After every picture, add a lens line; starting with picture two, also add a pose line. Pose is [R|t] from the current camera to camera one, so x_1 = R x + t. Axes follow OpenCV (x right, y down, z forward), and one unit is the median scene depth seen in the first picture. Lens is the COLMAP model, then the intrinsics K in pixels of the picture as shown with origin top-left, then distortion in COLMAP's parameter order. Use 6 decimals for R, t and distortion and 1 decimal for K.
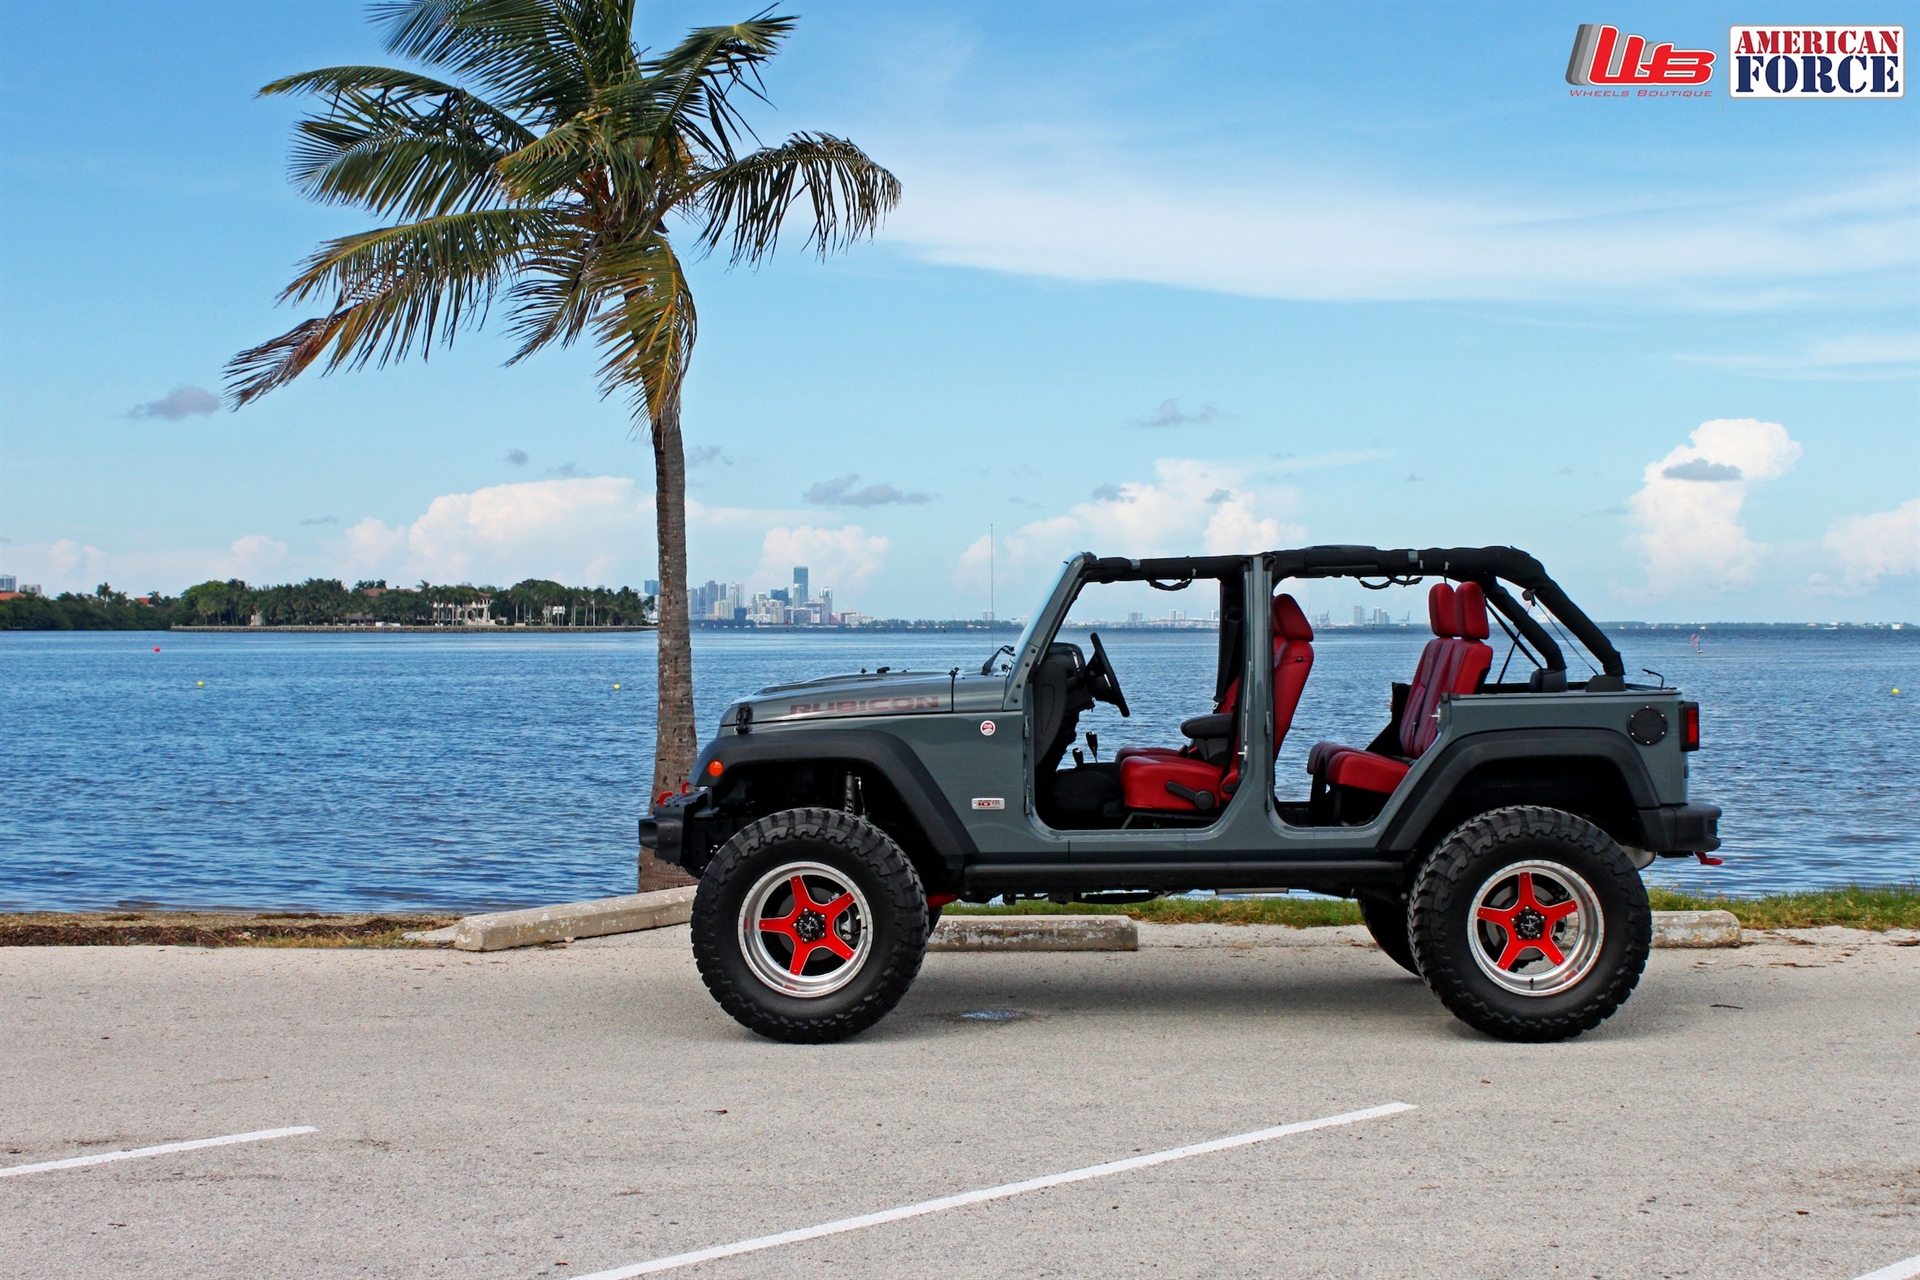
lens RADIAL K [[2700.7, 0, 959.0], [0, 2700.7, 656.7], [0, 0, 1]] dist [-0.128111, 0.000000]
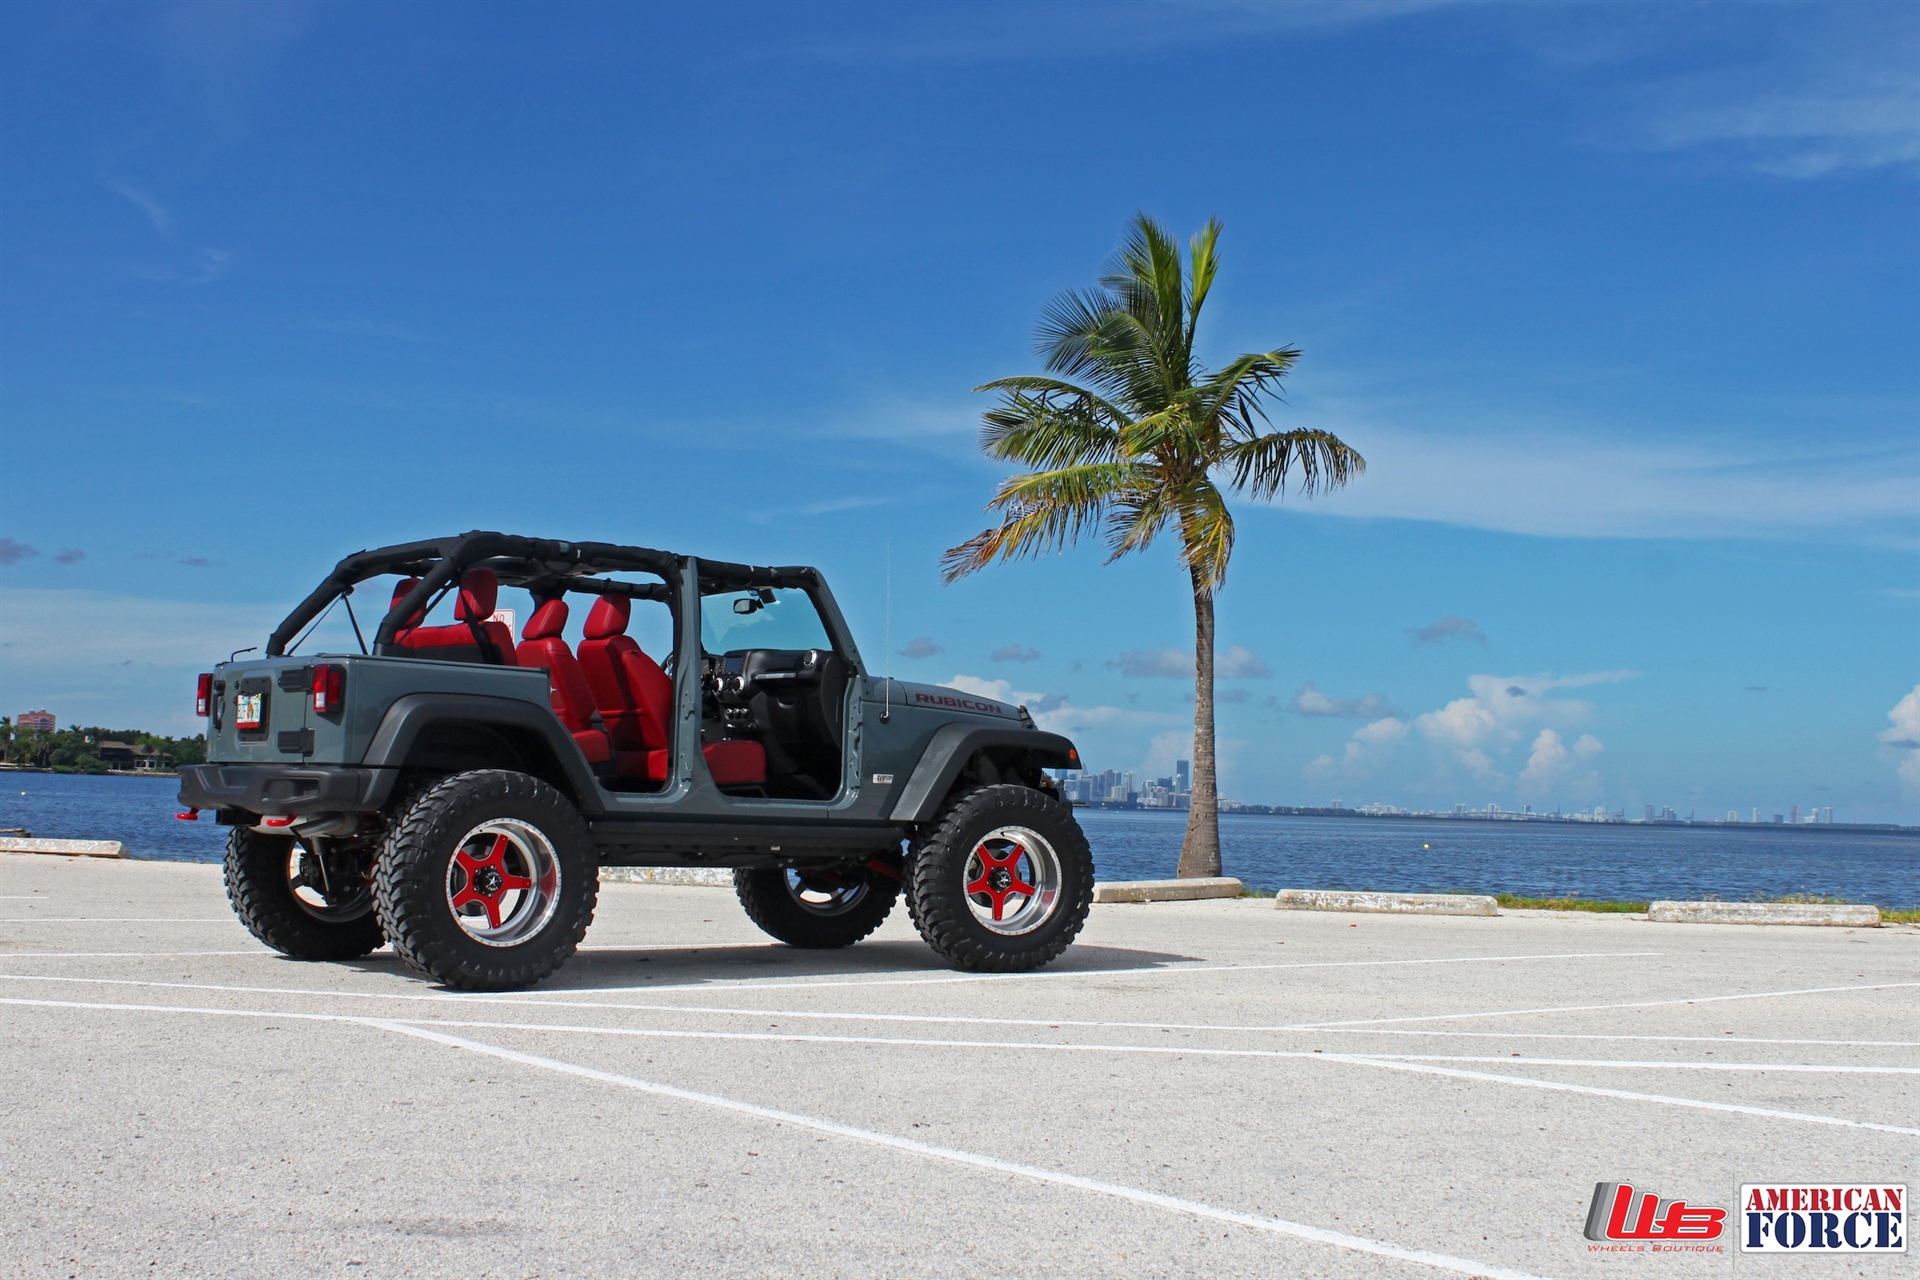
lens RADIAL K [[2179.6, 0, 956.7], [0, 2179.6, 655.7], [0, 0, 1]] dist [-0.086425, 0.000000]
pose [[0.986410, 0.018687, -0.163235, -0.044530], [-0.031698, 0.996491, -0.077468, 0.061951], [0.161215, 0.081589, 0.983541, -0.356433]]
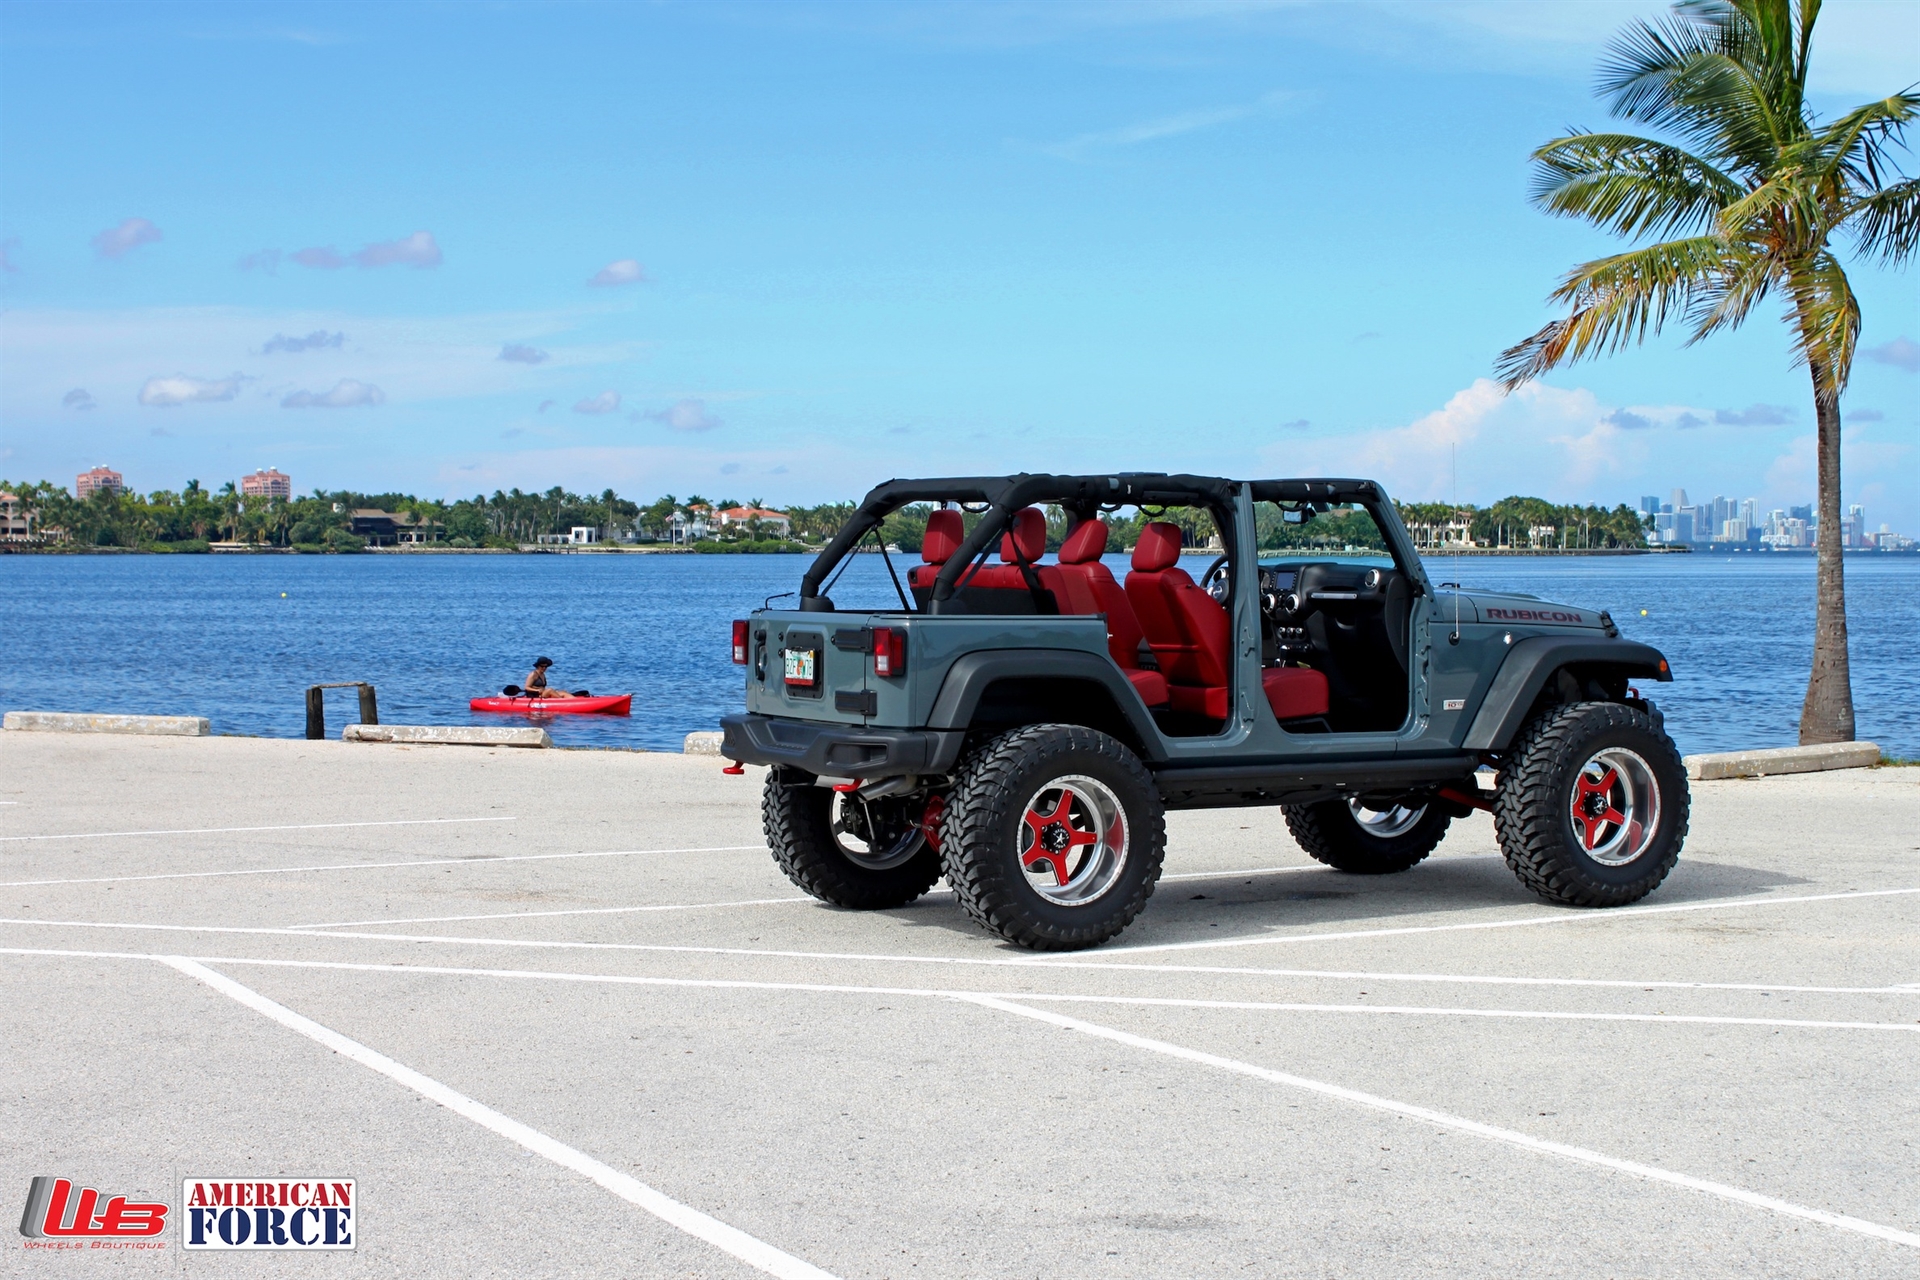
lens RADIAL K [[3000.8, 0, 963.8], [0, 3000.8, 659.4], [0, 0, 1]] dist [-0.045757, 0.000000]
pose [[0.942753, 0.011386, -0.333298, -0.020392], [-0.002882, 0.999658, 0.025996, 0.007671], [0.333480, -0.023547, 0.942463, -0.572714]]
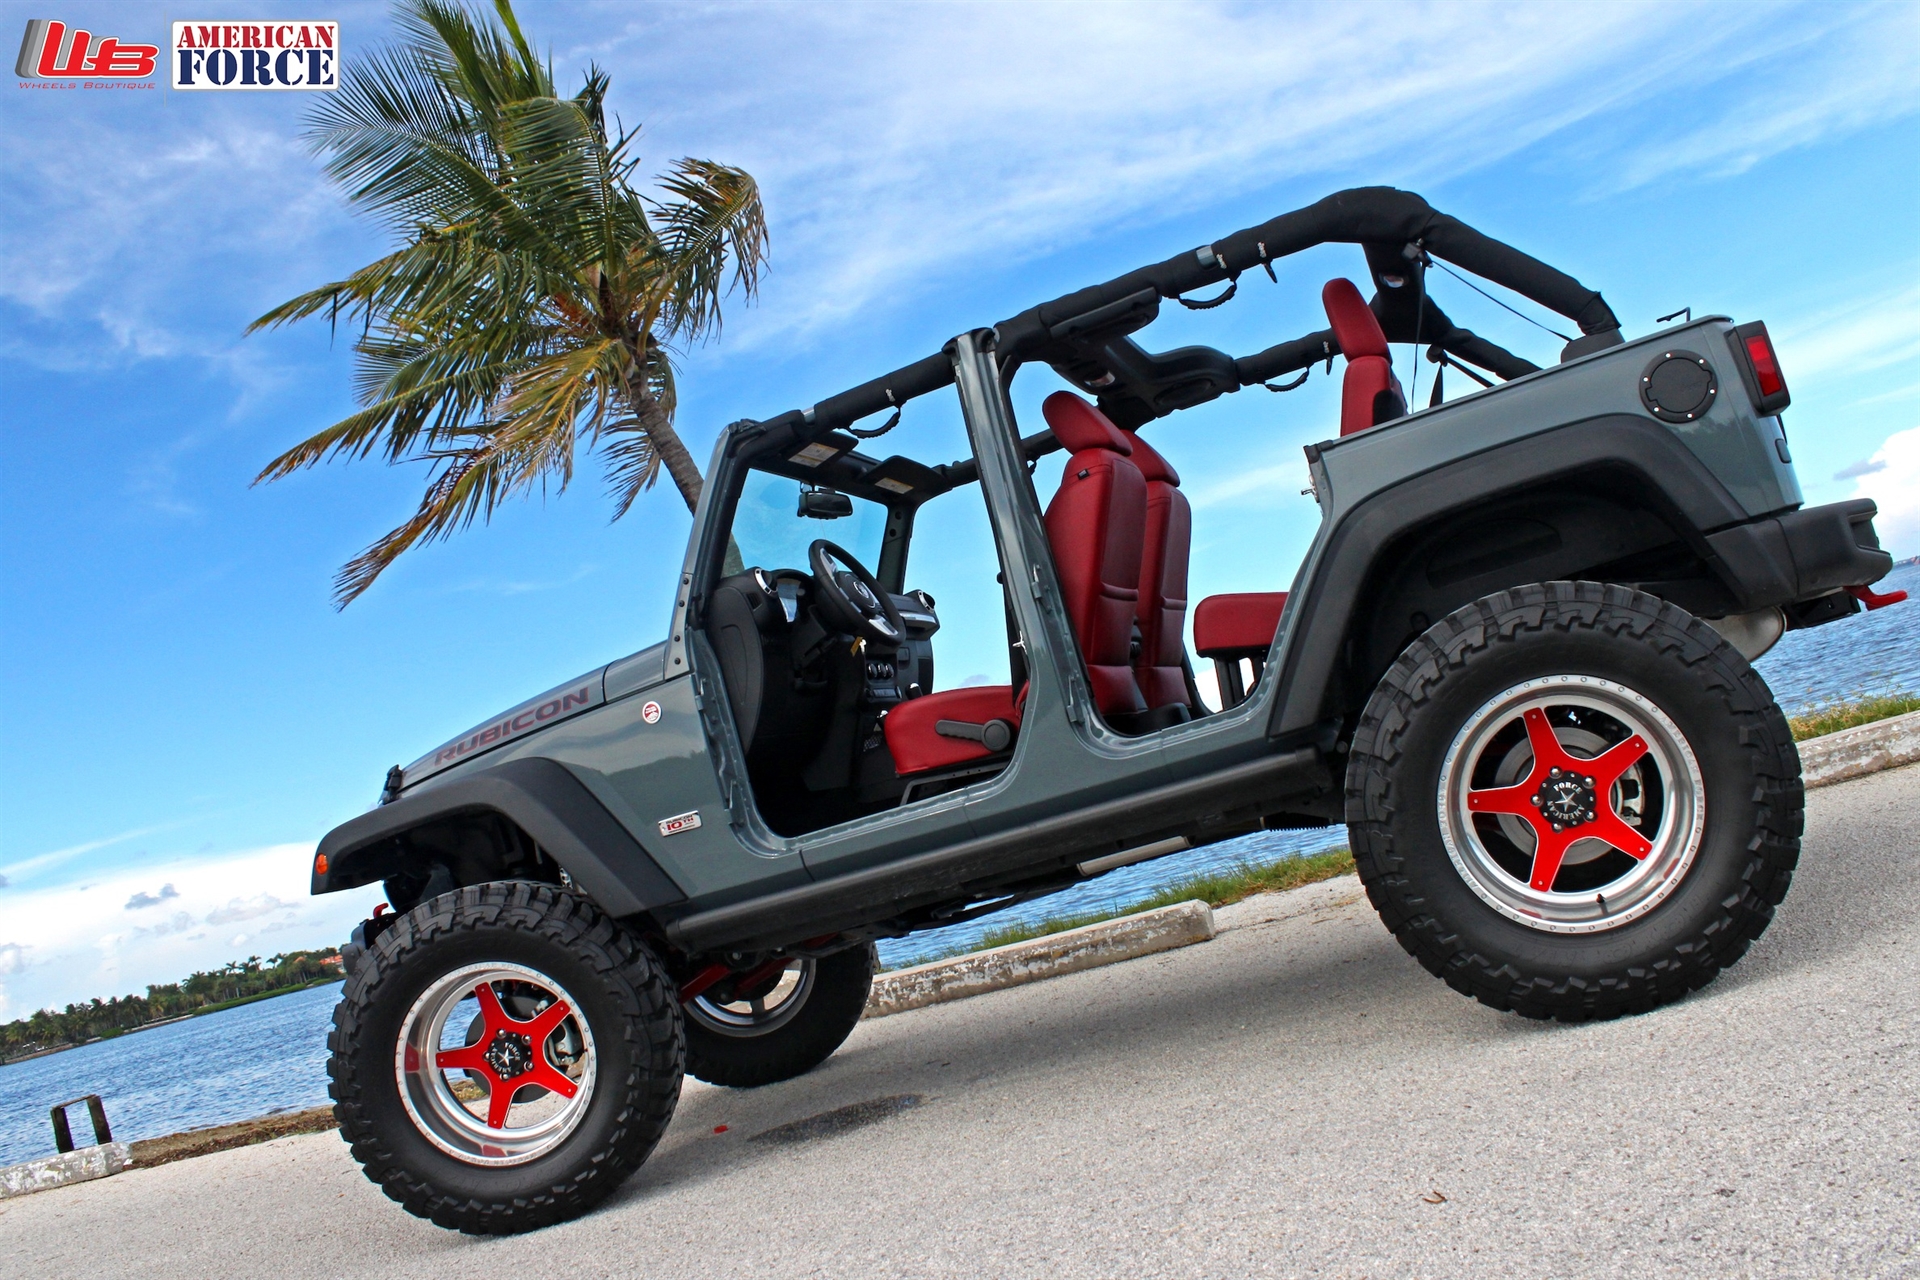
lens RADIAL K [[1622.8, 0, 954.5], [0, 1622.8, 646.2], [0, 0, 1]] dist [-0.105709, 0.038563]
pose [[0.924297, -0.272690, -0.267049, 0.146678], [0.251886, 0.961487, -0.109983, 0.056522], [0.286755, 0.034391, 0.957386, 0.496124]]
